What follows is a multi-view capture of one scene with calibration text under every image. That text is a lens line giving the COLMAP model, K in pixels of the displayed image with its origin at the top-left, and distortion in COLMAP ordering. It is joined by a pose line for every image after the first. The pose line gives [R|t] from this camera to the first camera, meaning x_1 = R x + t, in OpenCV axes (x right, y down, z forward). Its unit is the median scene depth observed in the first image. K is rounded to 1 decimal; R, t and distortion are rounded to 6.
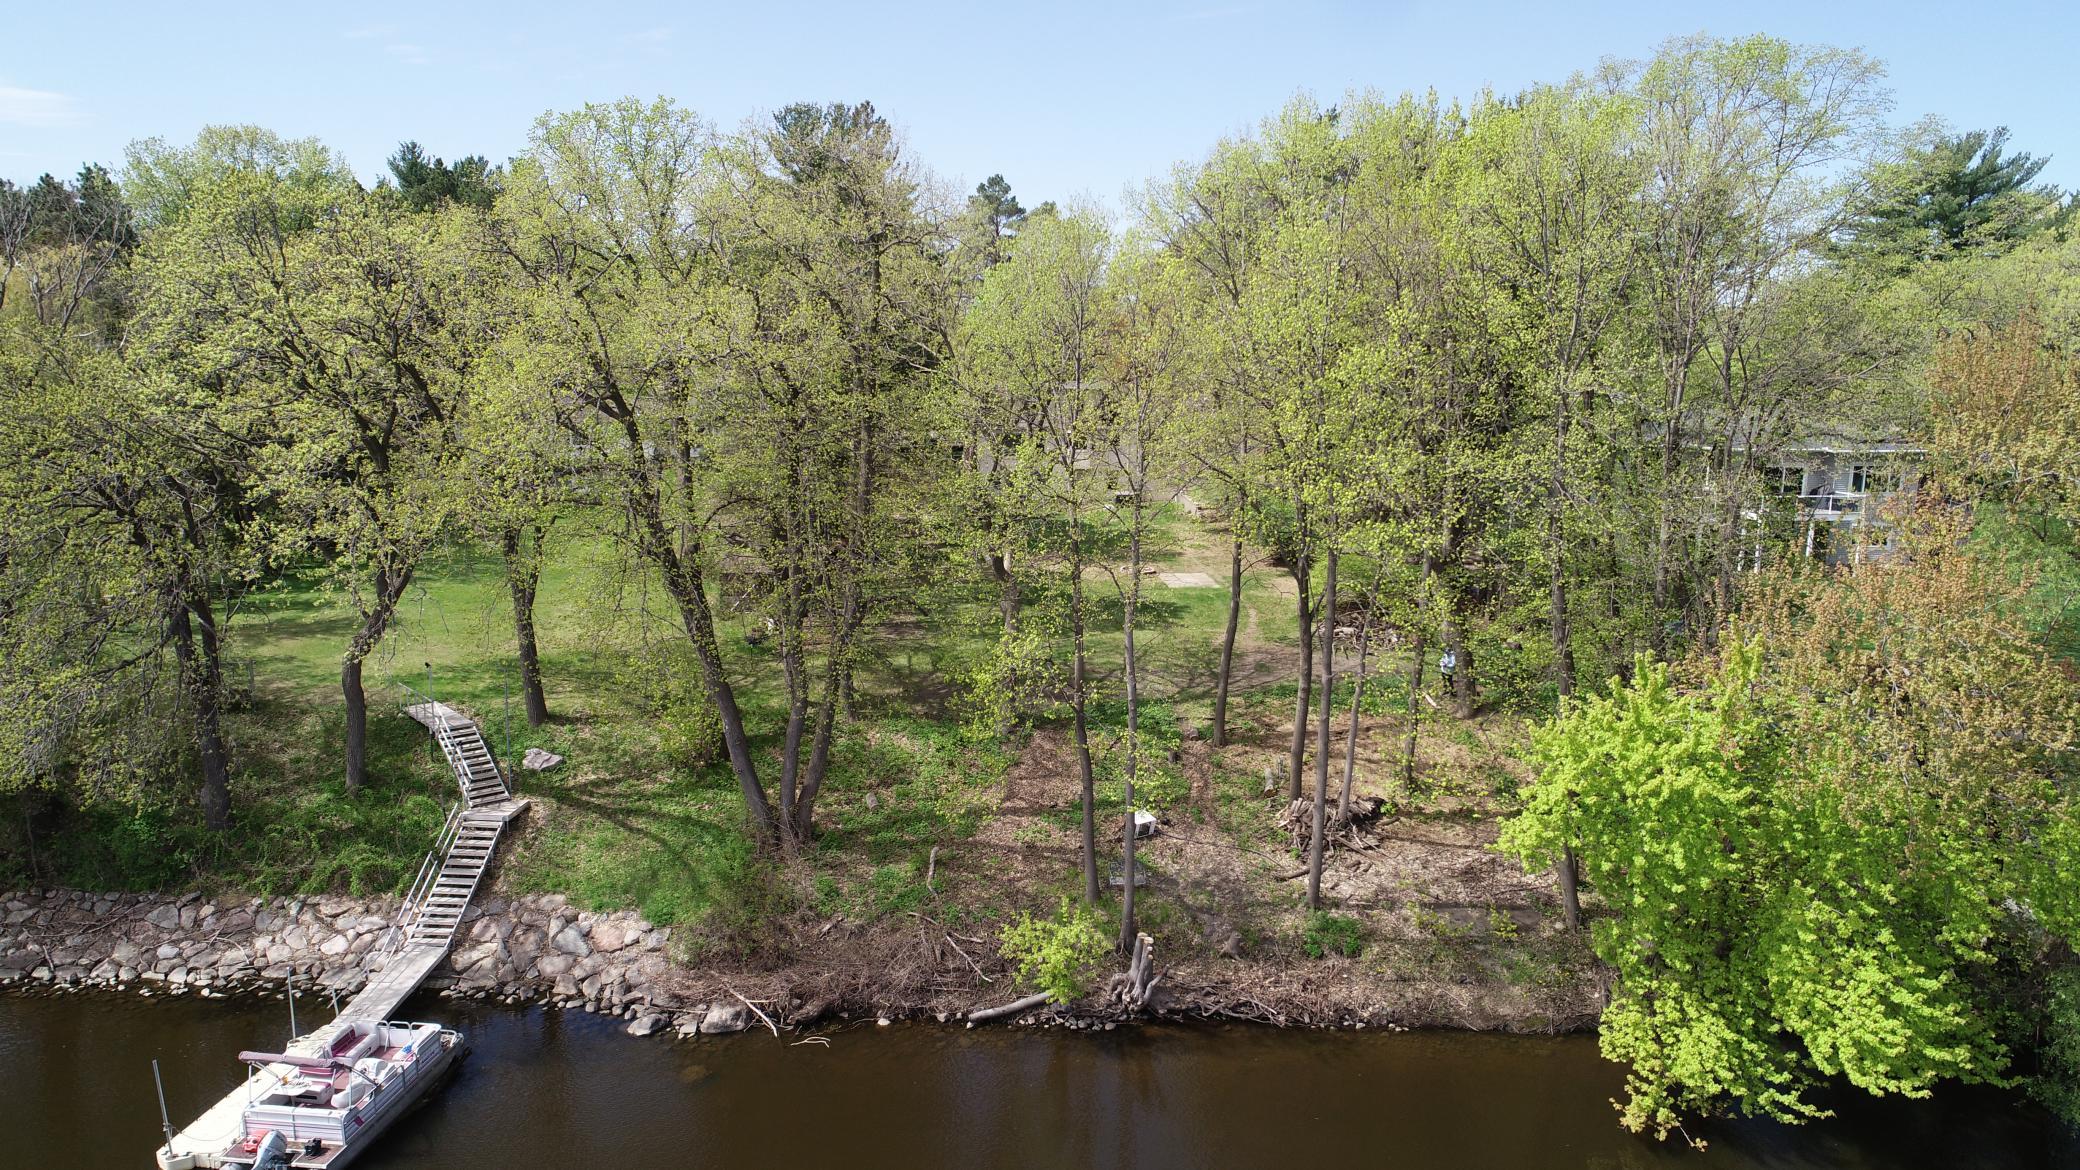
lens RADIAL K [[1430.3, 0, 1032.8], [0, 1430.3, 600.3], [0, 0, 1]] dist [0.006950, -0.001601]
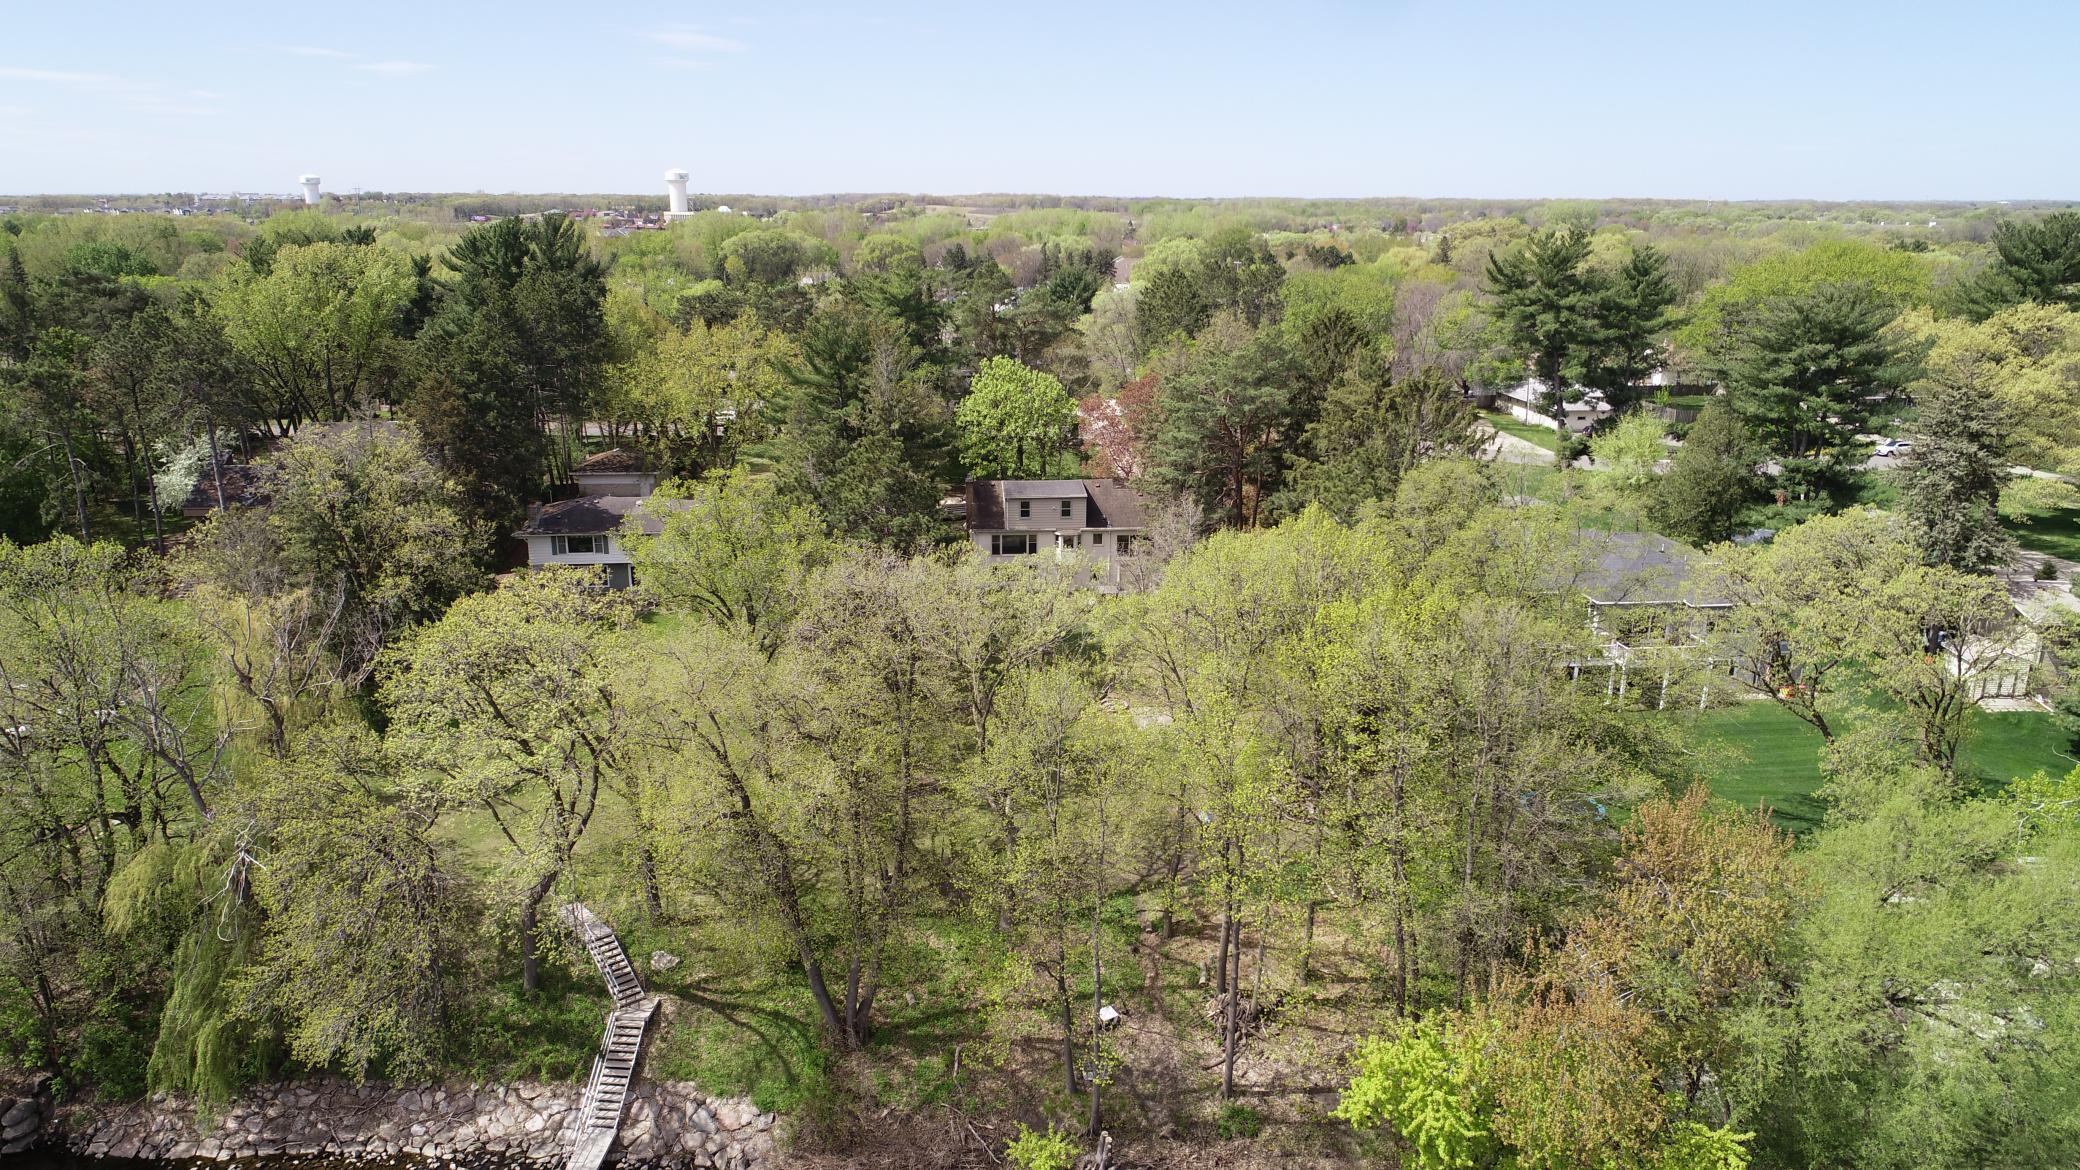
lens RADIAL K [[1430.3, 0, 1035.1], [0, 1430.3, 594.8], [0, 0, 1]] dist [0.006950, -0.001601]
pose [[0.999966, -0.005734, 0.005877, 0.000179], [0.005127, 0.995122, 0.098514, -0.422796], [-0.006413, -0.098481, 0.995118, -0.364231]]
